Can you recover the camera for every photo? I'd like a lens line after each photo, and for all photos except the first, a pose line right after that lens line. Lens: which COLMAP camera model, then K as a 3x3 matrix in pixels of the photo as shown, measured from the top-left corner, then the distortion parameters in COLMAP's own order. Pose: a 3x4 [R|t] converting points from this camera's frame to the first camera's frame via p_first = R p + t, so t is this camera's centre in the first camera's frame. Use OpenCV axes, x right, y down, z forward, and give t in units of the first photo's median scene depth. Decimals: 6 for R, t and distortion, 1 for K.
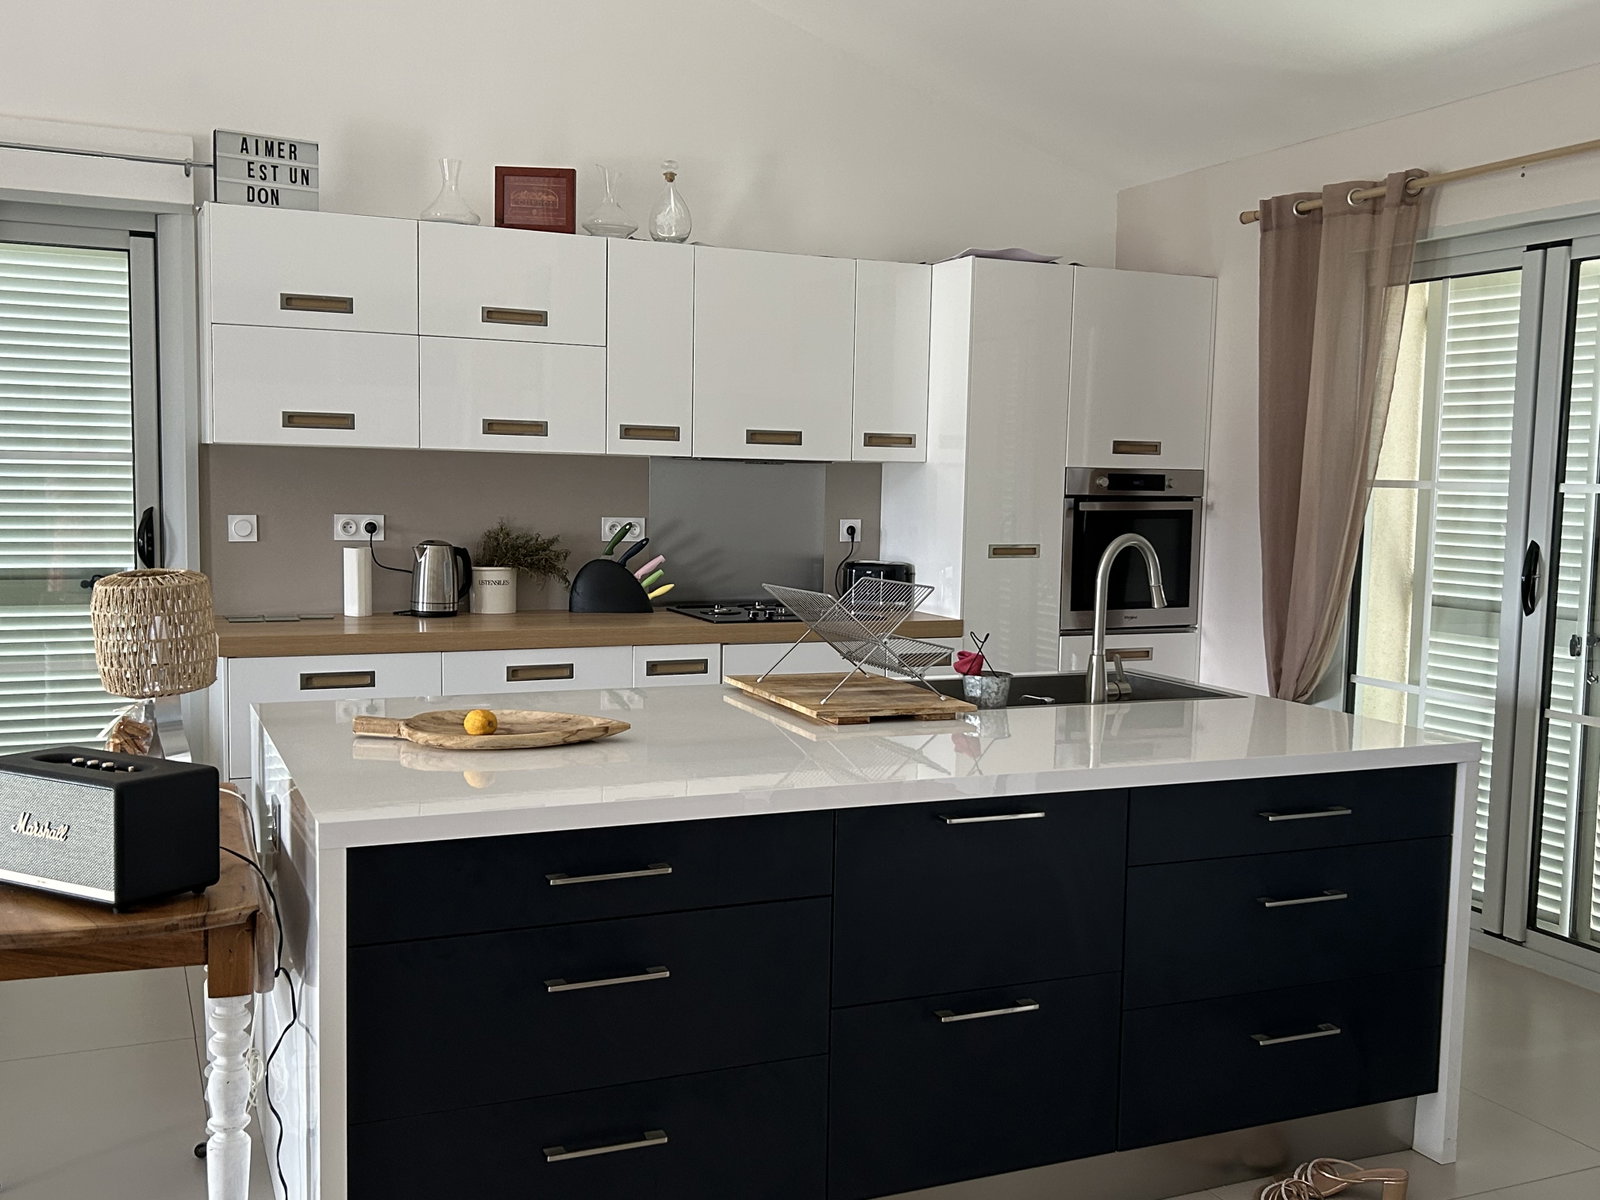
lens RADIAL K [[1543.6, 0, 796.8], [0, 1543.6, 598.1], [0, 0, 1]] dist [0.011017, 0.000000]
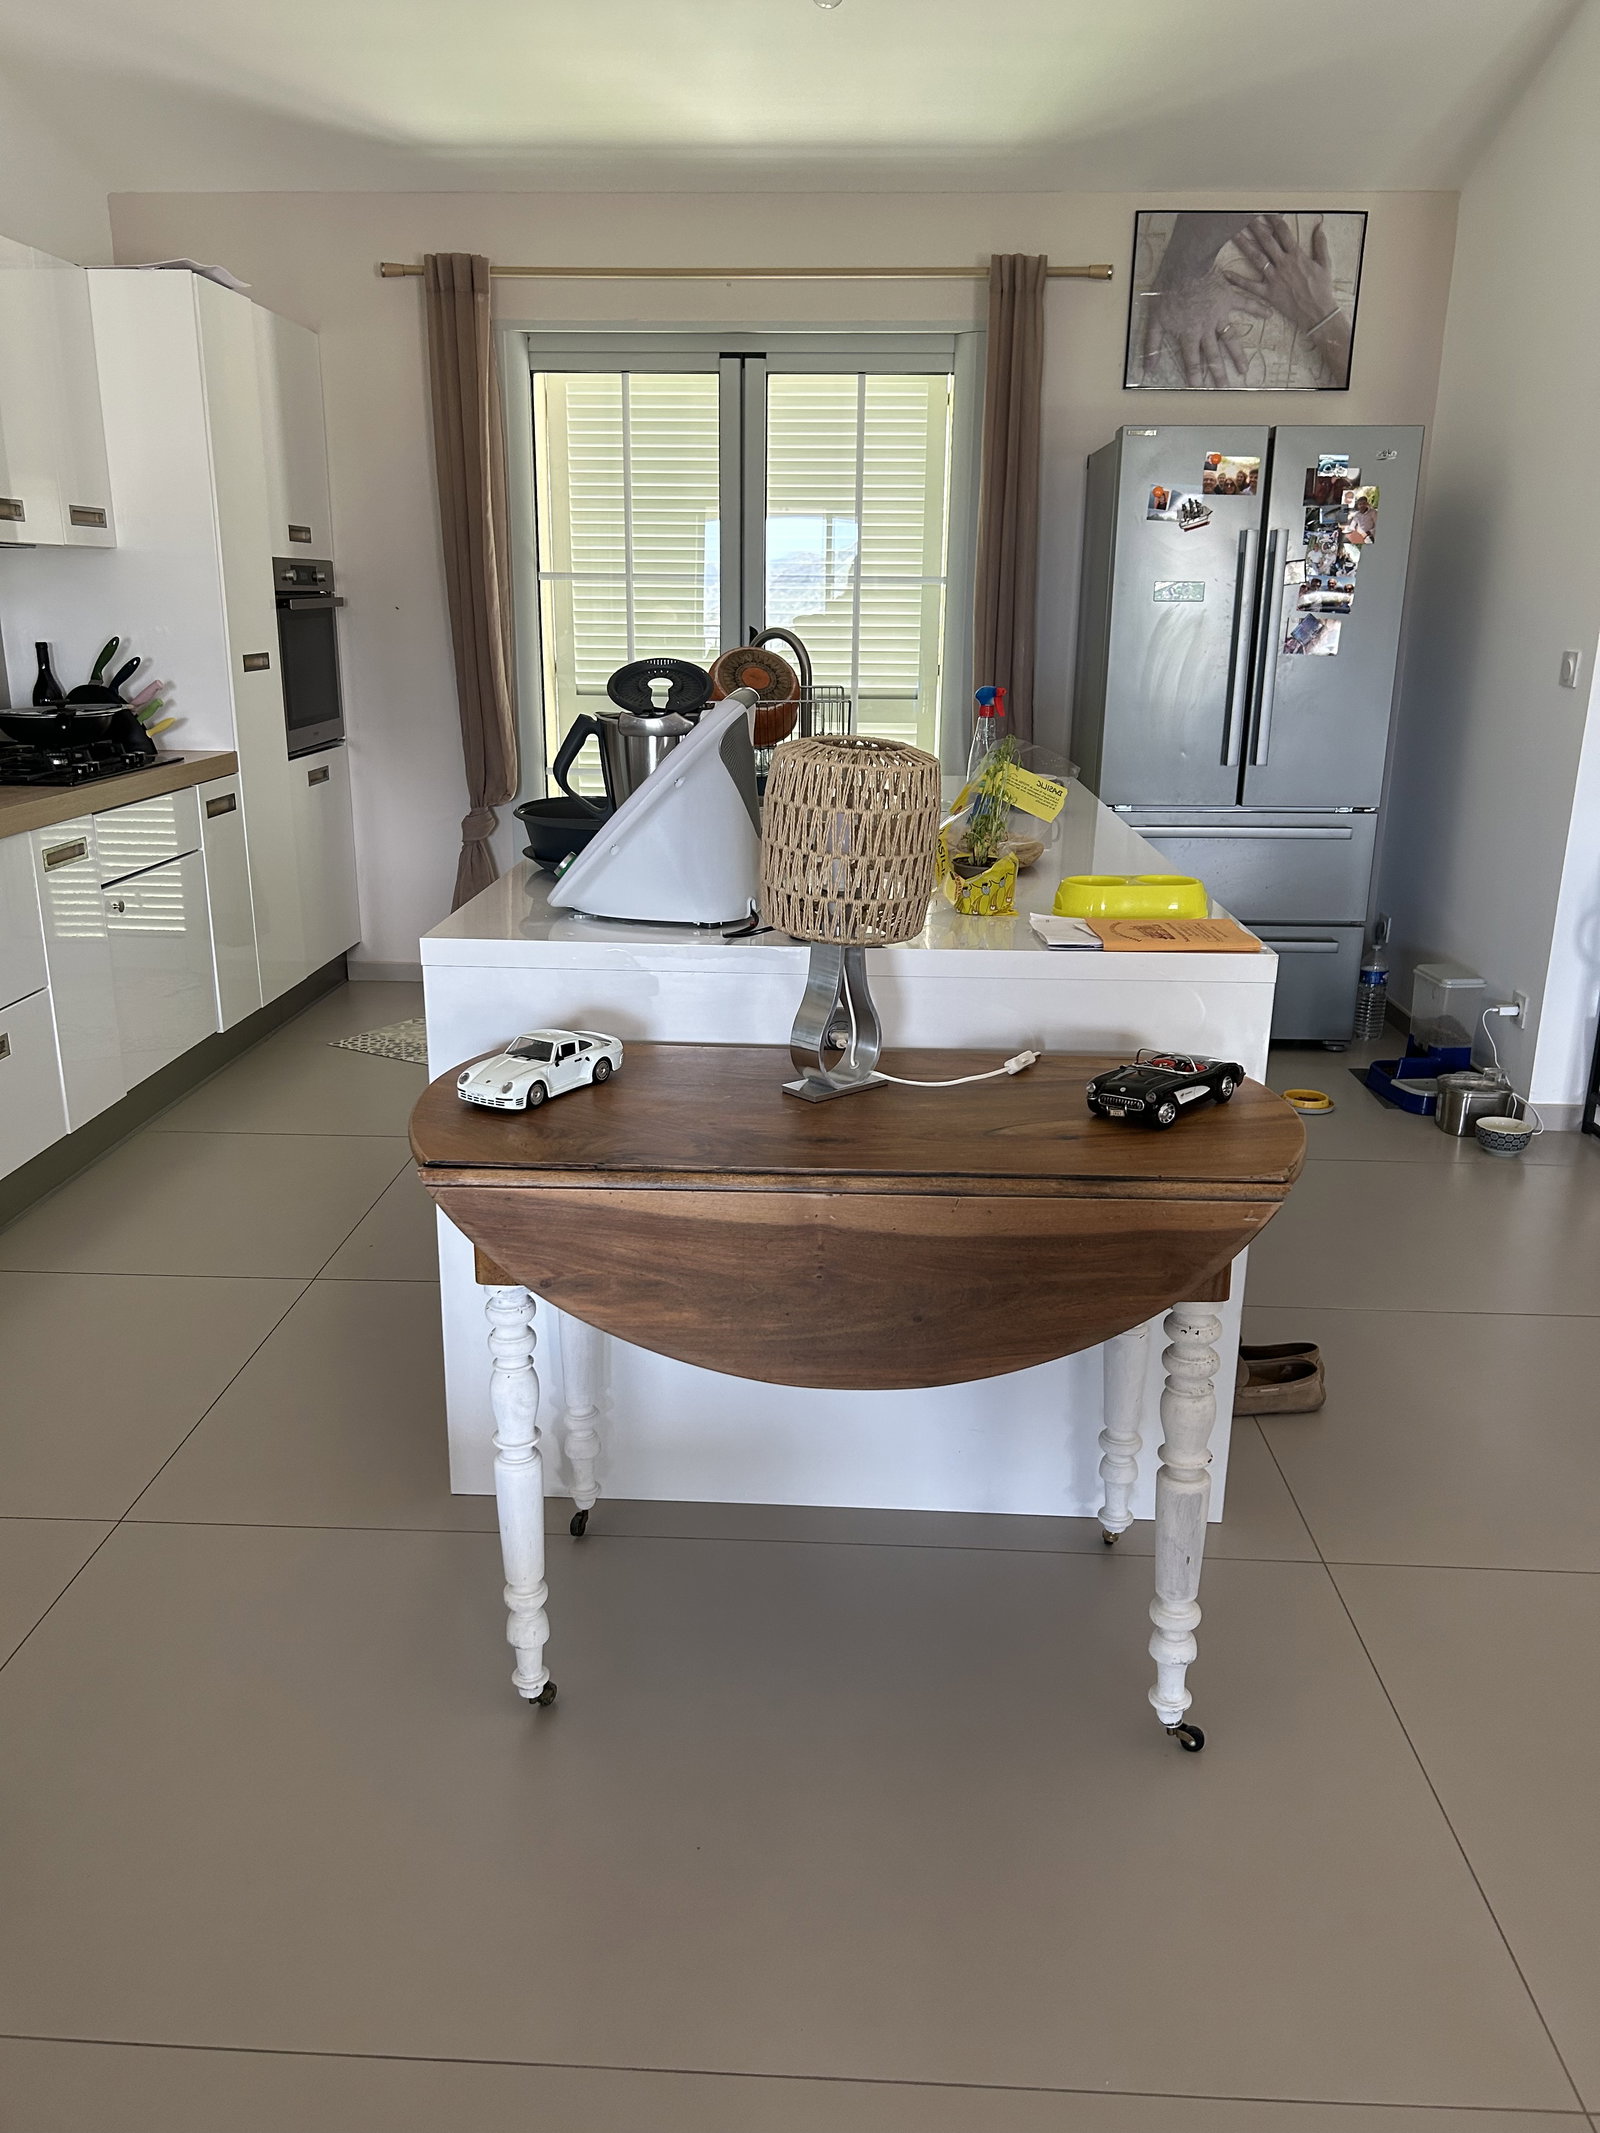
lens RADIAL K [[1612.5, 0, 810.9], [0, 1612.5, 1046.8], [0, 0, 1]] dist [0.035144, -0.036705]
pose [[0.442678, -0.254601, 0.859776, -0.538661], [0.071414, 0.965808, 0.249230, -0.026623], [-0.893833, -0.048929, 0.445723, 0.340065]]
